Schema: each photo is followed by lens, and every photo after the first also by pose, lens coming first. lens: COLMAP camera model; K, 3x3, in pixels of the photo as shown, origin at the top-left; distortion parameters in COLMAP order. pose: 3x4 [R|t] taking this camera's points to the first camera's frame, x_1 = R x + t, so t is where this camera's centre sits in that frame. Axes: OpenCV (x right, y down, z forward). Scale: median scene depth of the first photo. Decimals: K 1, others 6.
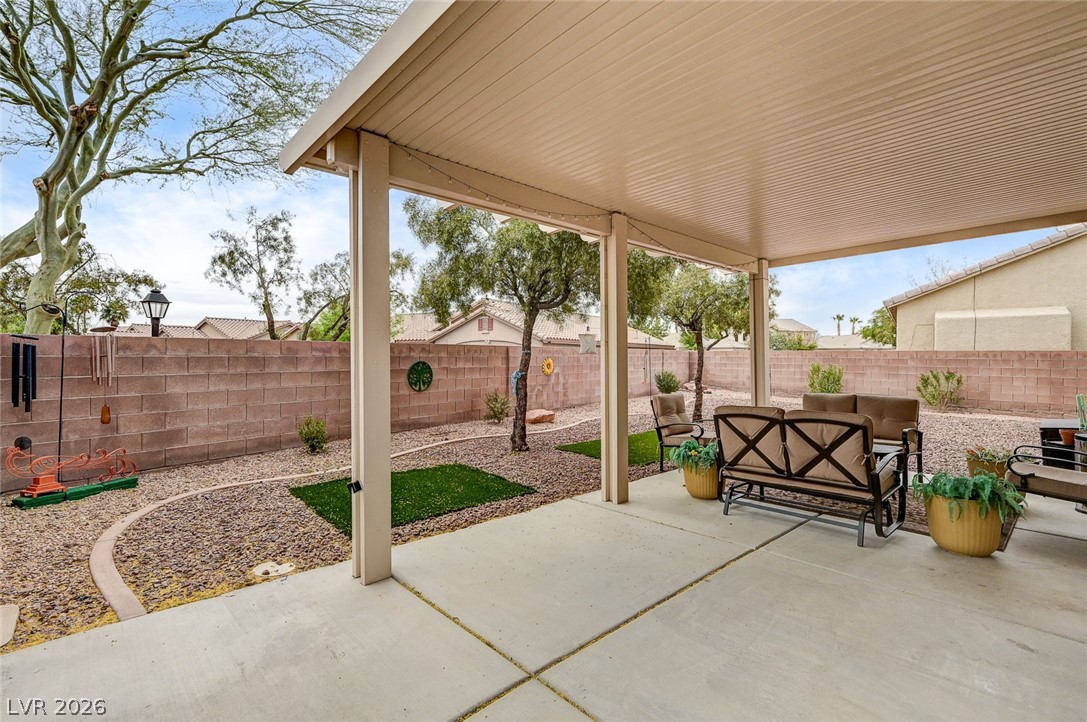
lens RADIAL K [[499.9, 0, 543.2], [0, 499.9, 358.9], [0, 0, 1]] dist [-0.001203, 0.002532]
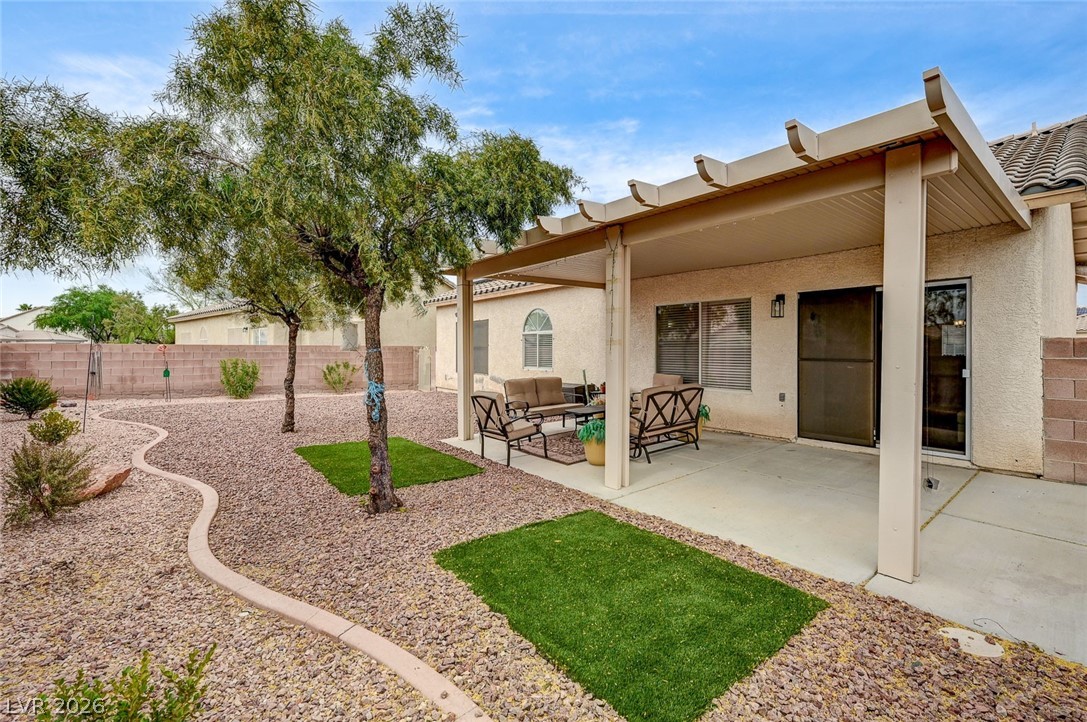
lens RADIAL K [[459.2, 0, 540.5], [0, 459.2, 344.0], [0, 0, 1]] dist [0.001725, 0.000712]
pose [[0.055461, 0.003467, 0.998455, -0.361282], [0.008790, 0.999954, -0.003960, -0.011872], [-0.998422, 0.008996, 0.055428, 0.454959]]
